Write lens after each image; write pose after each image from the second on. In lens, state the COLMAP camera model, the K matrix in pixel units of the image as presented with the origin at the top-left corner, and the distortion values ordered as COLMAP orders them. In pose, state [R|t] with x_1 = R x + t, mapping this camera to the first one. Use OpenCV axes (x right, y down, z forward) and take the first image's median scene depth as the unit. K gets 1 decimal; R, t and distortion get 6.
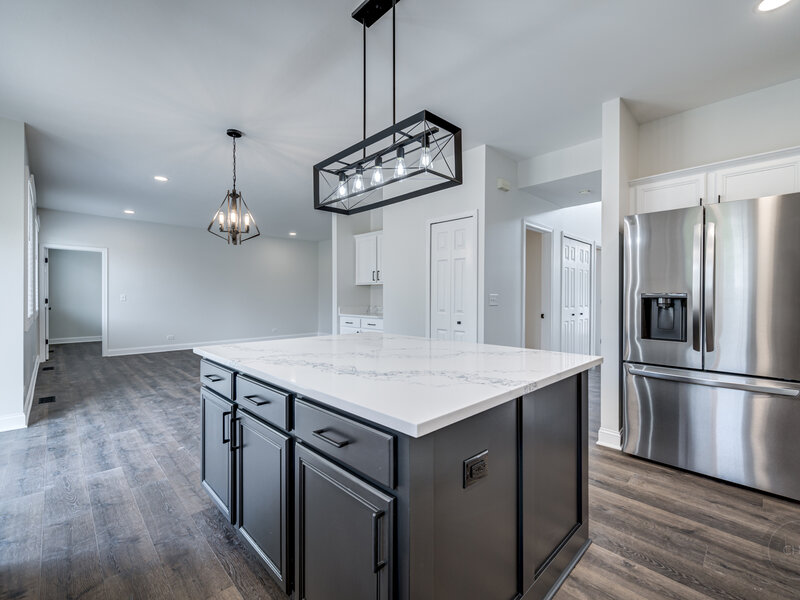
lens RADIAL K [[372.3, 0, 400.0], [0, 372.3, 300.0], [0, 0, 1]] dist [0.003171, 0.000323]
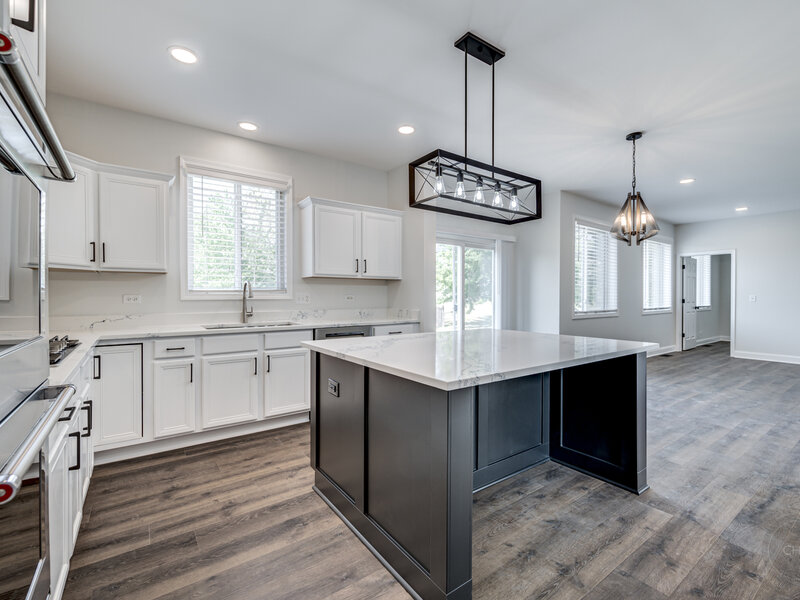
lens RADIAL K [[346.6, 0, 387.2], [0, 346.6, 299.3], [0, 0, 1]] dist [-0.000553, 0.000014]
pose [[-0.160264, 0.004697, -0.987063, 0.726178], [-0.010339, 0.999926, 0.006437, -0.002584], [0.987020, 0.011236, -0.160203, 0.600294]]
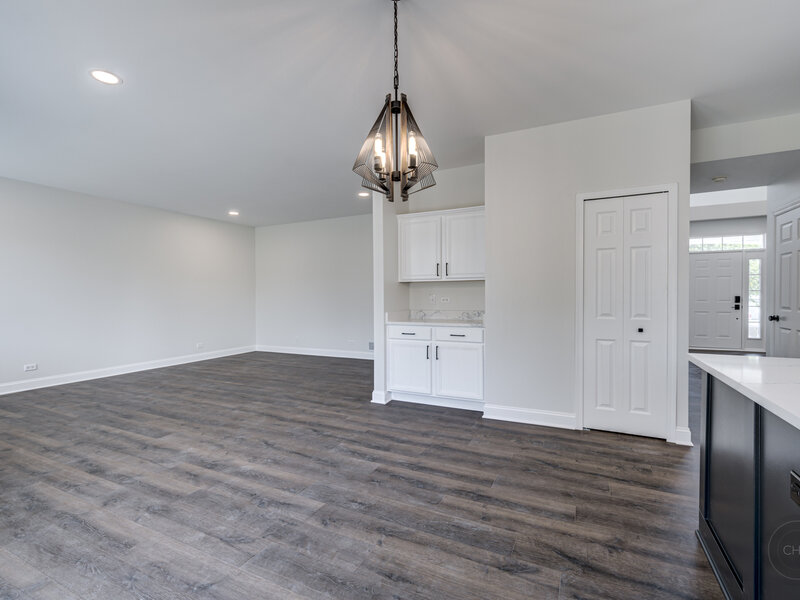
lens RADIAL K [[372.3, 0, 400.0], [0, 372.3, 300.0], [0, 0, 1]] dist [0.003171, 0.000323]
pose [[0.933001, -0.009732, 0.359742, -0.776339], [0.010627, 0.999943, -0.000511, -0.007598], [-0.359717, 0.004300, 0.933051, 0.617820]]
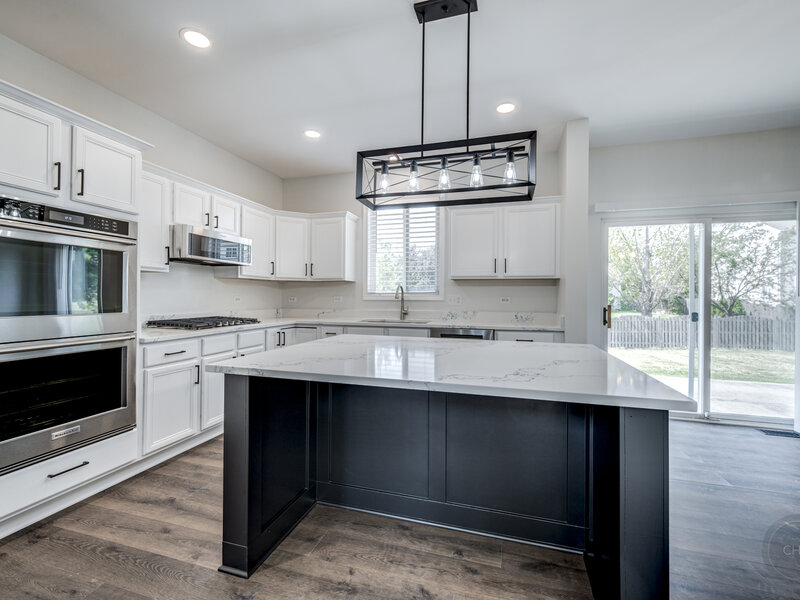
lens RADIAL K [[345.8, 0, 413.7], [0, 345.8, 297.3], [0, 0, 1]] dist [0.003631, 0.000322]
pose [[-0.852450, -0.008546, -0.522740, 0.337518], [-0.014444, 0.999870, 0.007209, -0.011815], [0.522610, 0.013696, -0.852462, 1.181874]]
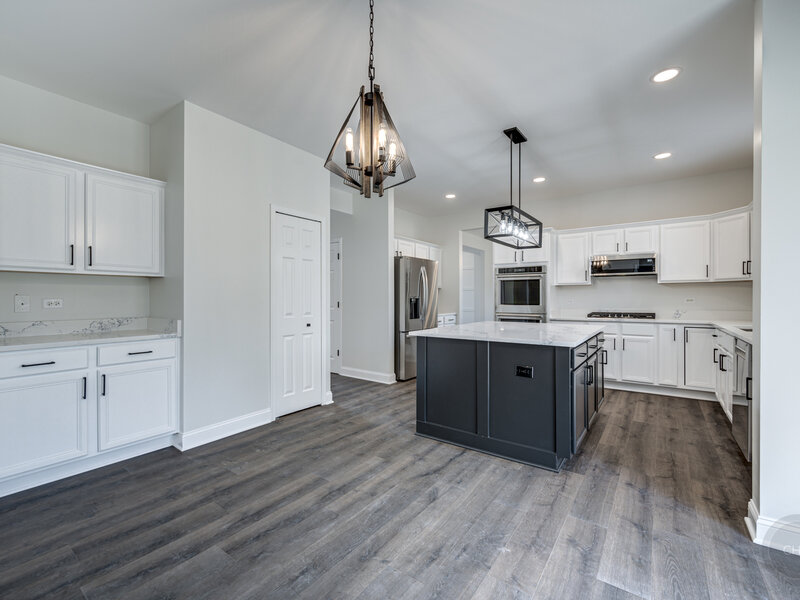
lens RADIAL K [[382.2, 0, 397.9], [0, 382.2, 297.4], [0, 0, 1]] dist [0.000921, 0.000474]
pose [[-0.214775, 0.000663, 0.976663, -1.175082], [0.010448, 0.999944, 0.001619, -0.014494], [-0.976608, 0.010551, -0.214770, 1.320145]]
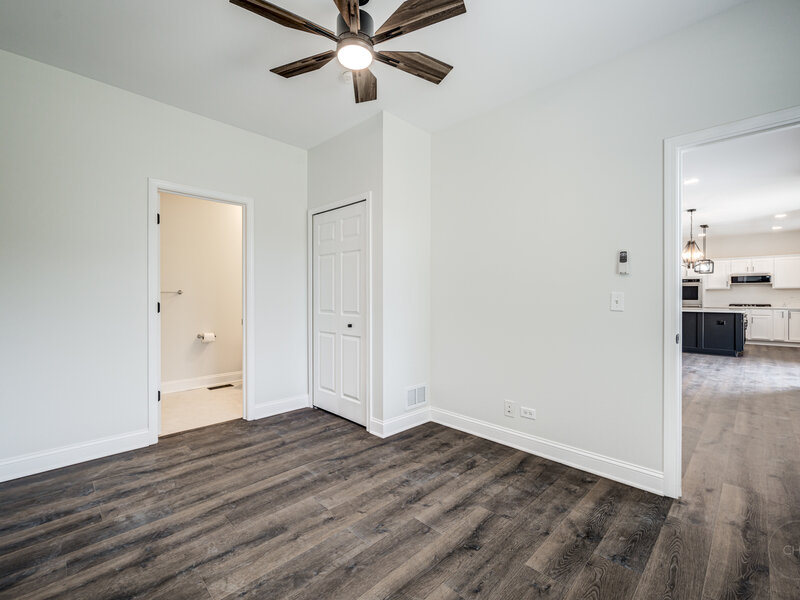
lens RADIAL K [[368.9, 0, 400.7], [0, 368.9, 297.4], [0, 0, 1]] dist [0.001885, 0.000279]
pose [[-0.036456, -0.004978, 0.999323, -2.766054], [0.013872, 0.999889, 0.005487, -0.047207], [-0.999239, 0.014063, -0.036383, 3.075535]]
